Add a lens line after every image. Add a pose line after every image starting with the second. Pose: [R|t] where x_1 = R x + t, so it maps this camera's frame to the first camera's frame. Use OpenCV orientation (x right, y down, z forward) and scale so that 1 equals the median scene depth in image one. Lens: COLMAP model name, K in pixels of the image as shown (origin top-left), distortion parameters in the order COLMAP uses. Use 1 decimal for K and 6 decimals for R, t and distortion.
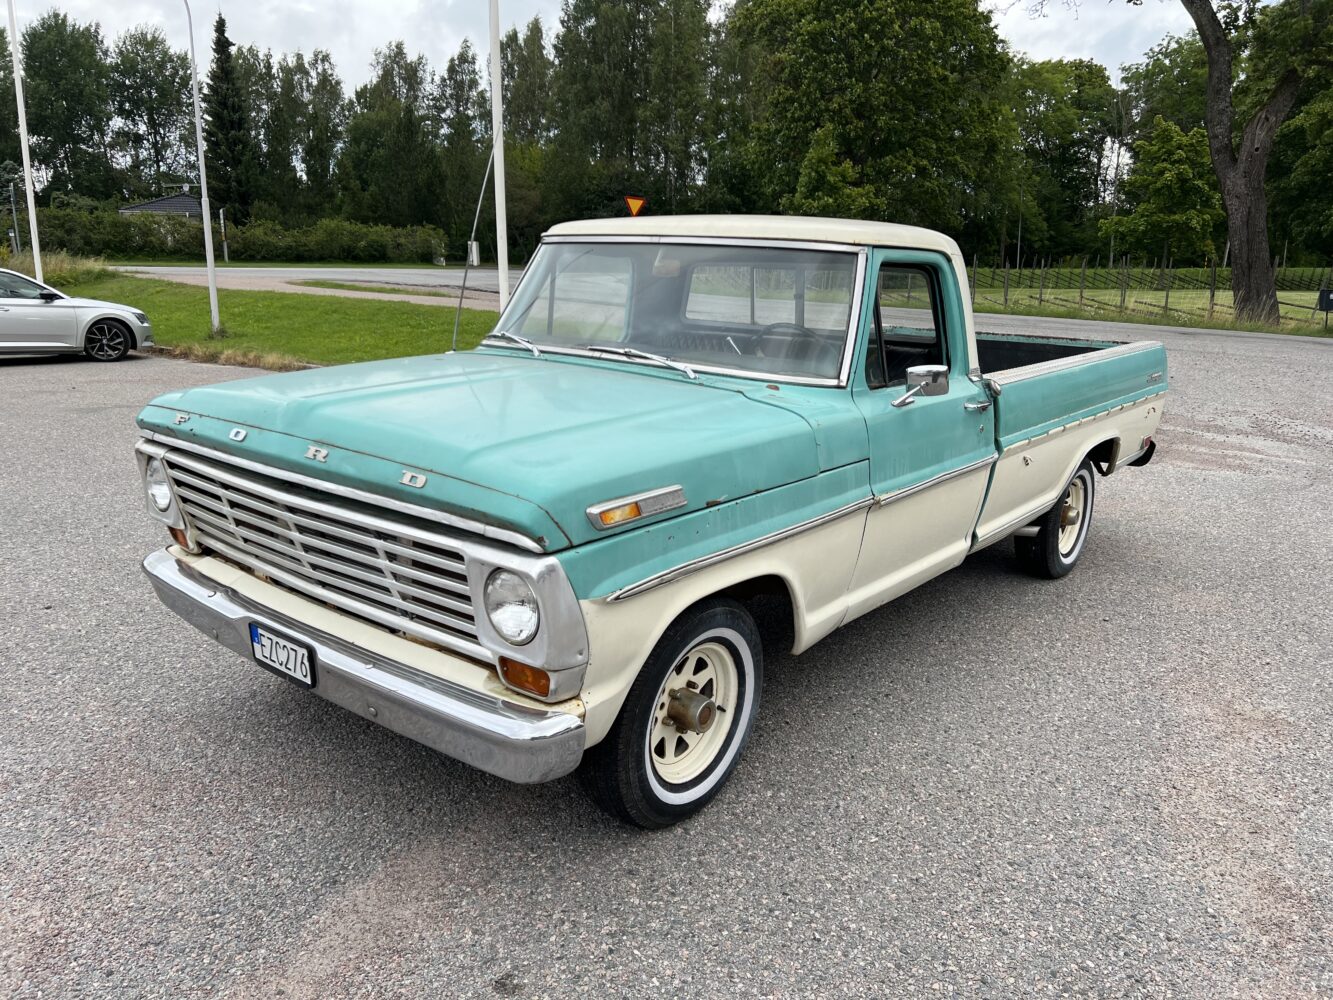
lens RADIAL K [[1001.9, 0, 666.5], [0, 1001.9, 500.0], [0, 0, 1]] dist [0.043266, -0.055731]
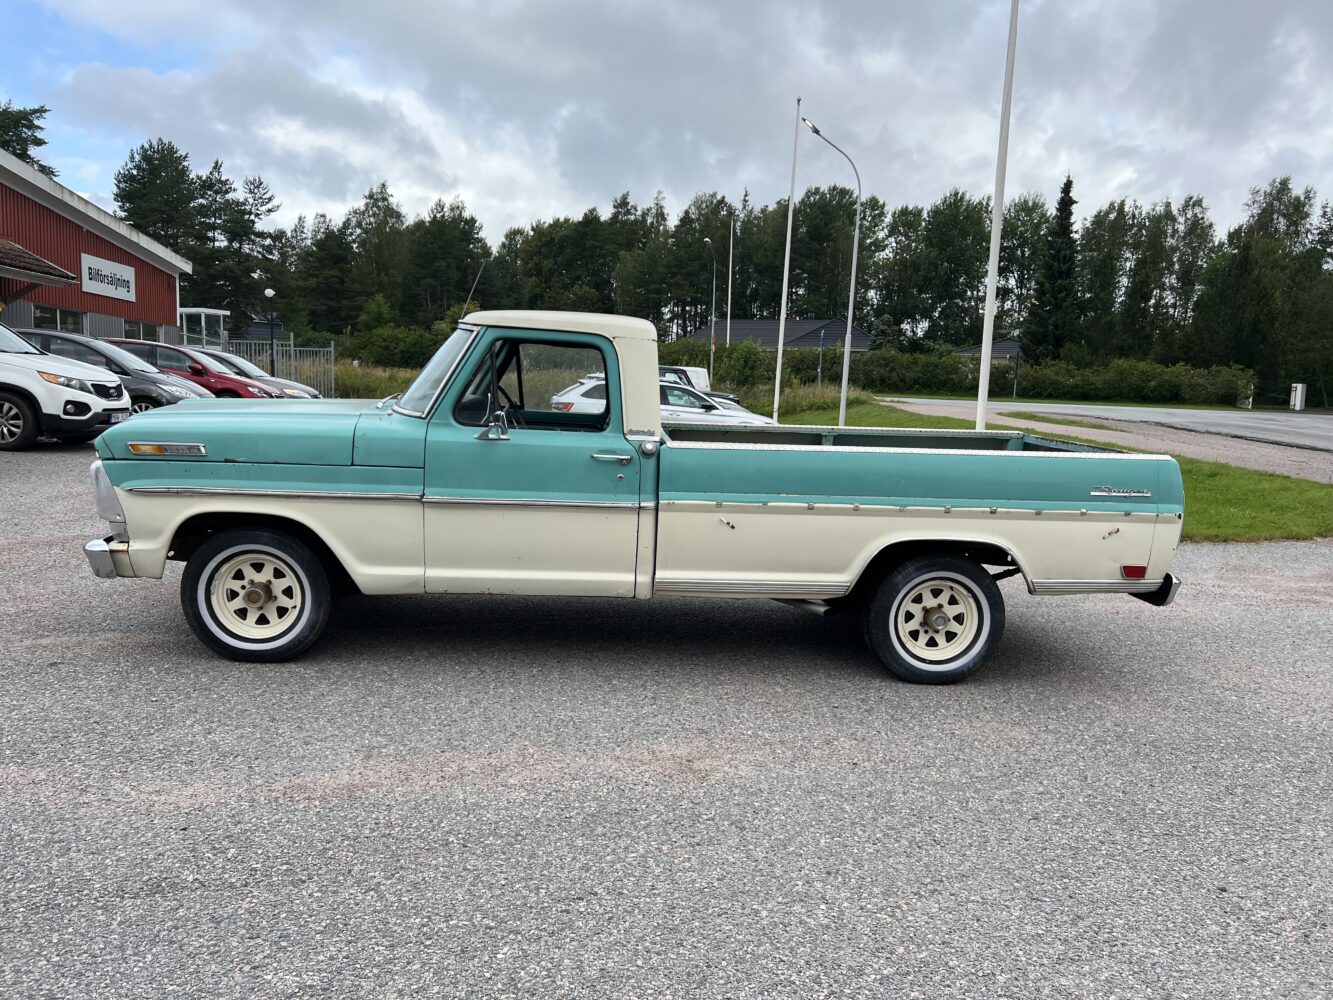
lens RADIAL K [[1001.9, 0, 666.5], [0, 1001.9, 500.0], [0, 0, 1]] dist [0.043266, -0.055731]
pose [[0.688868, 0.099928, -0.717967, 0.107477], [-0.197481, 0.978860, -0.053237, 0.000795], [0.697469, 0.178458, 0.694039, 0.018836]]
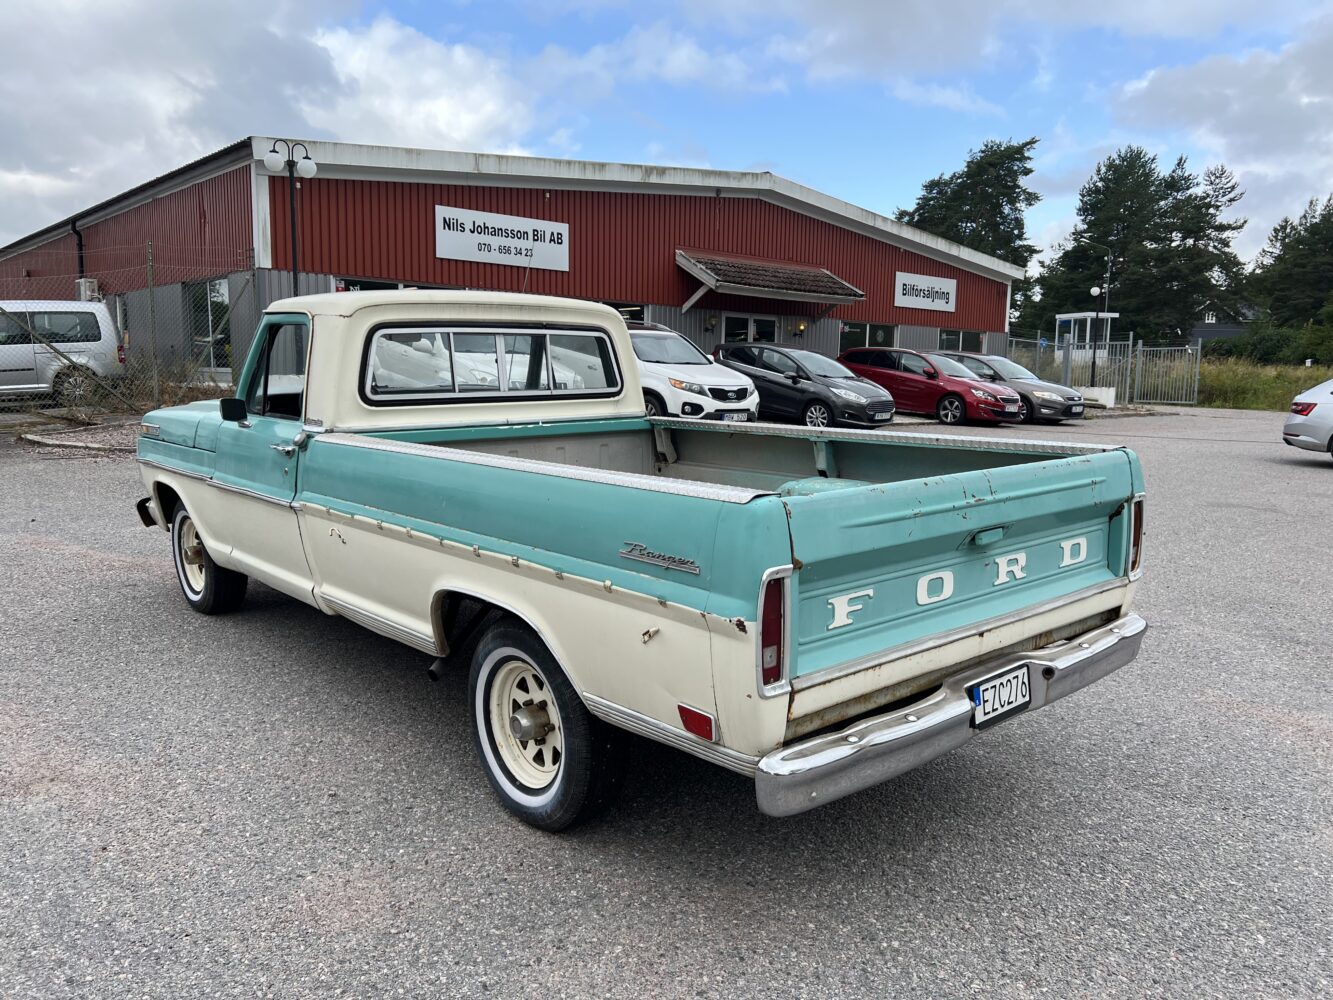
lens RADIAL K [[1001.9, 0, 666.5], [0, 1001.9, 500.0], [0, 0, 1]] dist [0.043266, -0.055731]
pose [[-0.163808, 0.119564, -0.979220, 0.116080], [-0.238071, 0.958497, 0.156859, -0.027359], [0.957334, 0.258819, -0.128545, 0.135935]]
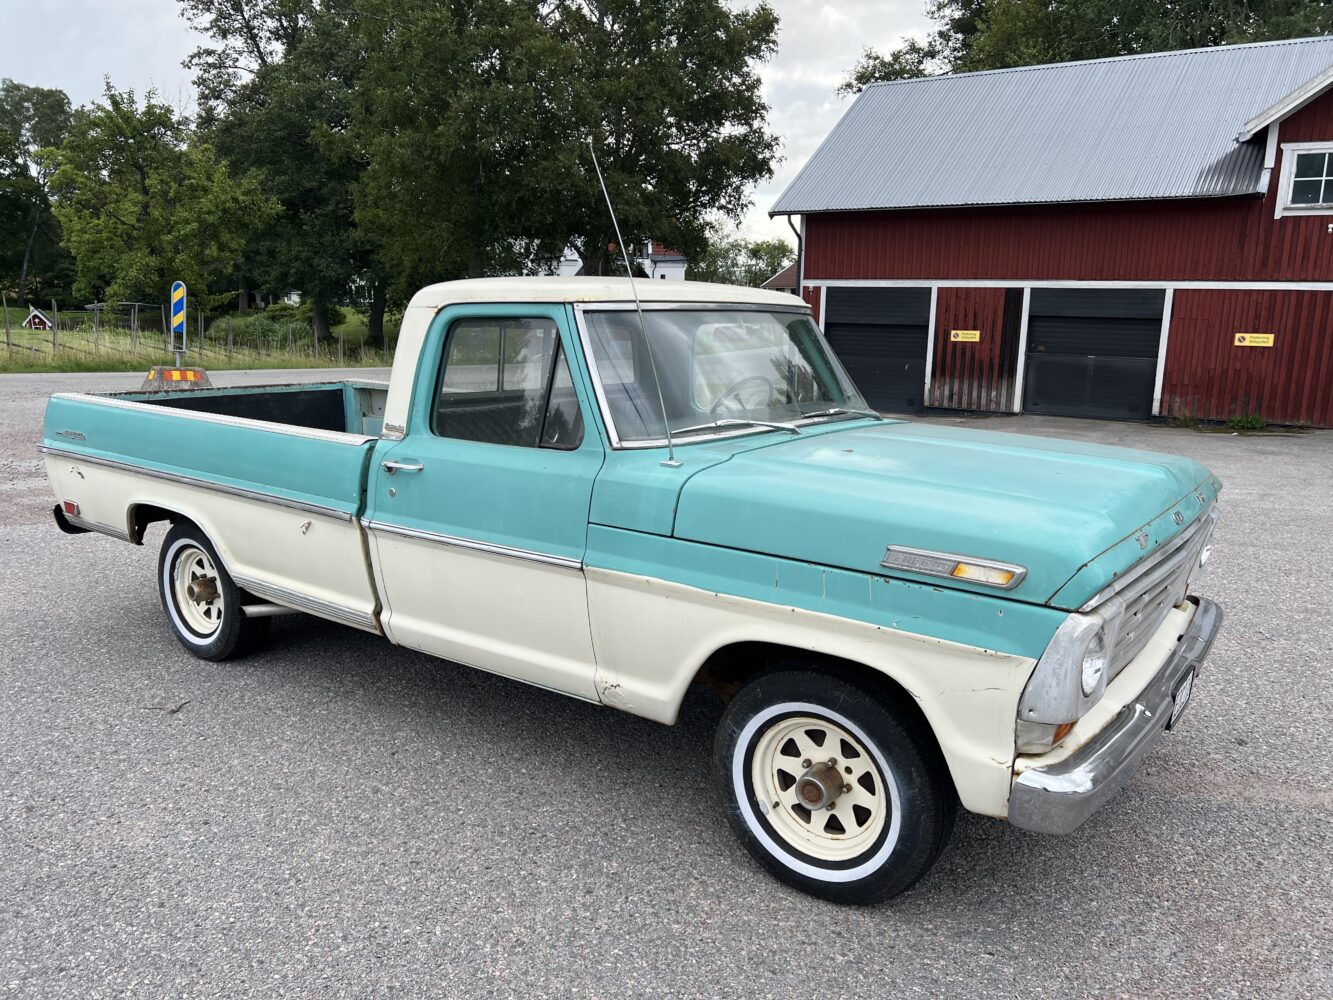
lens RADIAL K [[1005.0, 0, 672.0], [0, 1005.0, 499.5], [0, 0, 1]] dist [0.038603, -0.047396]
pose [[-0.092297, -0.206557, 0.974072, -0.087038], [0.217745, 0.950384, 0.222166, -0.026032], [-0.971632, 0.232605, -0.042740, 0.094679]]
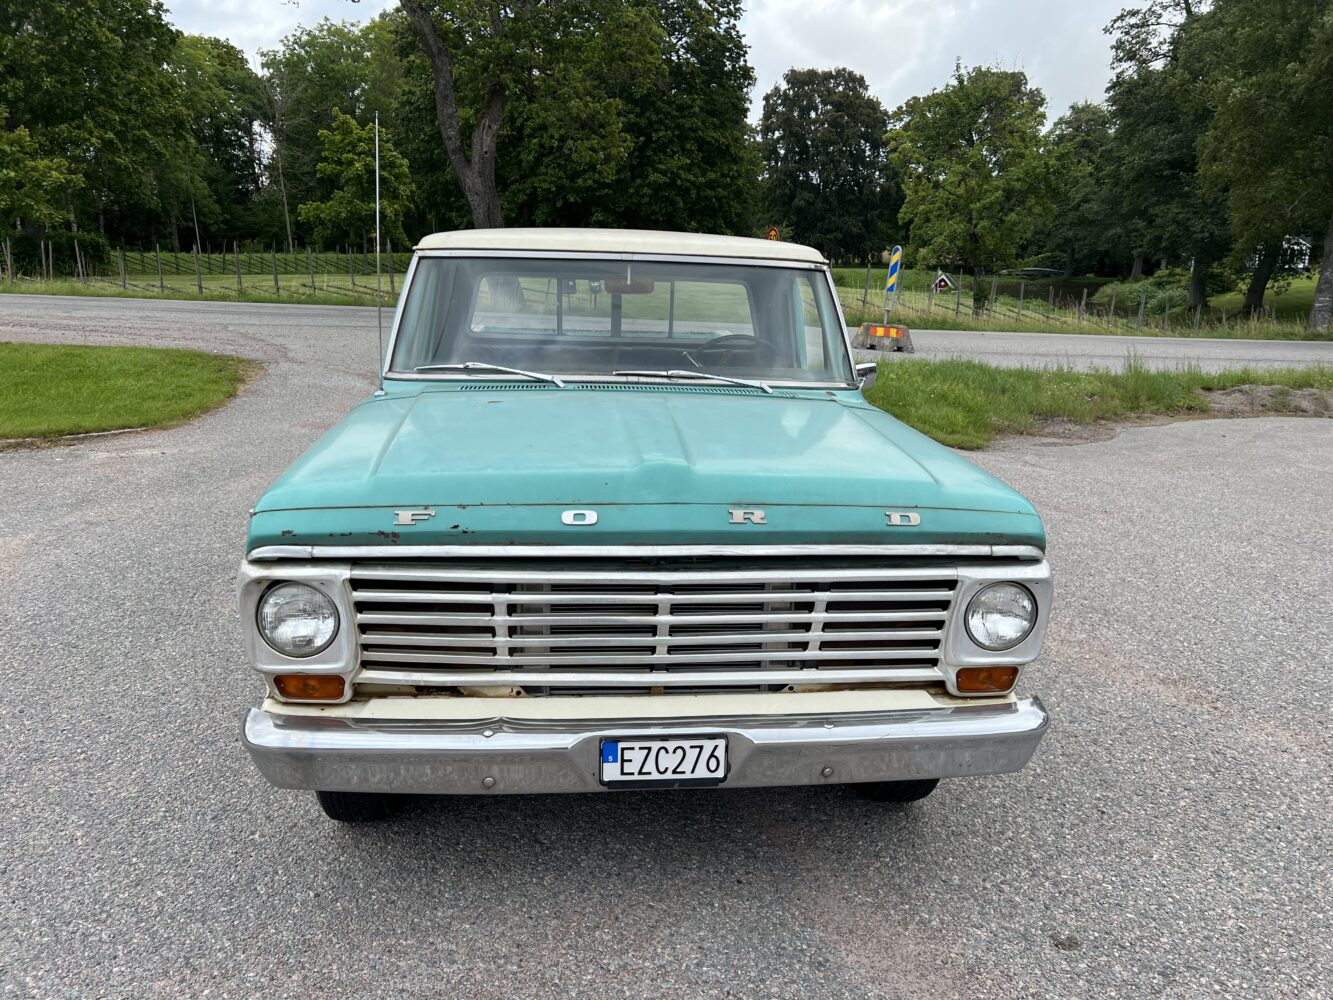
lens RADIAL K [[1005.0, 0, 672.0], [0, 1005.0, 499.5], [0, 0, 1]] dist [0.038603, -0.047396]
pose [[0.706177, -0.169701, 0.687398, -0.057960], [0.159255, 0.984045, 0.079331, -0.008195], [-0.689893, 0.053450, 0.721935, 0.022953]]
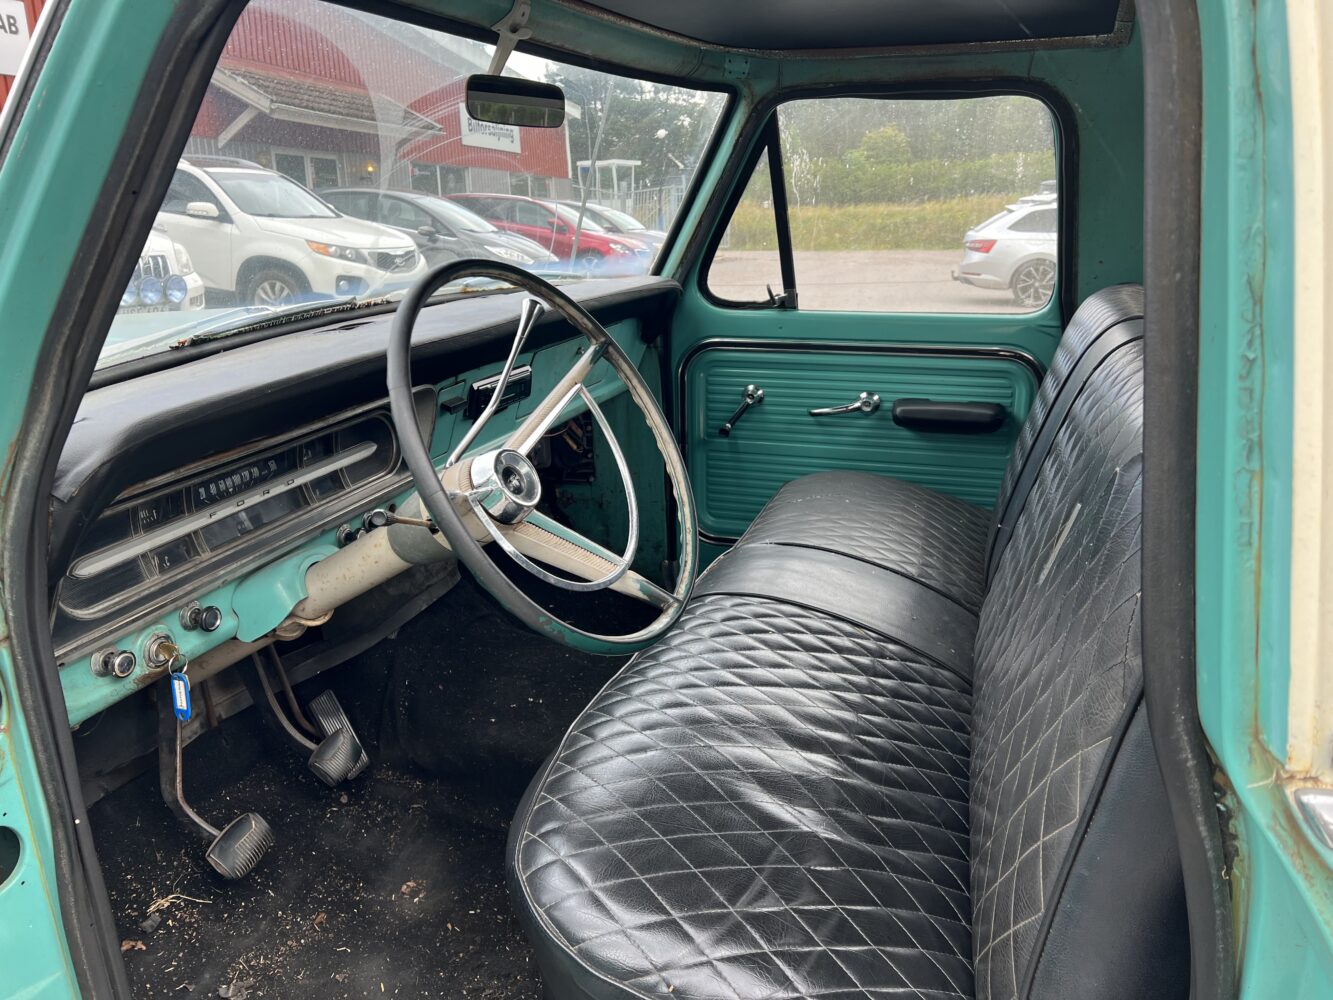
lens RADIAL K [[992.0, 0, 666.5], [0, 992.0, 500.0], [0, 0, 1]] dist [0.064513, -0.056468]
pose [[0.346108, 0.240239, -0.906915, 0.031561], [-0.190426, 0.964527, 0.182828, -0.014595], [0.918666, 0.109422, 0.379578, 0.079525]]
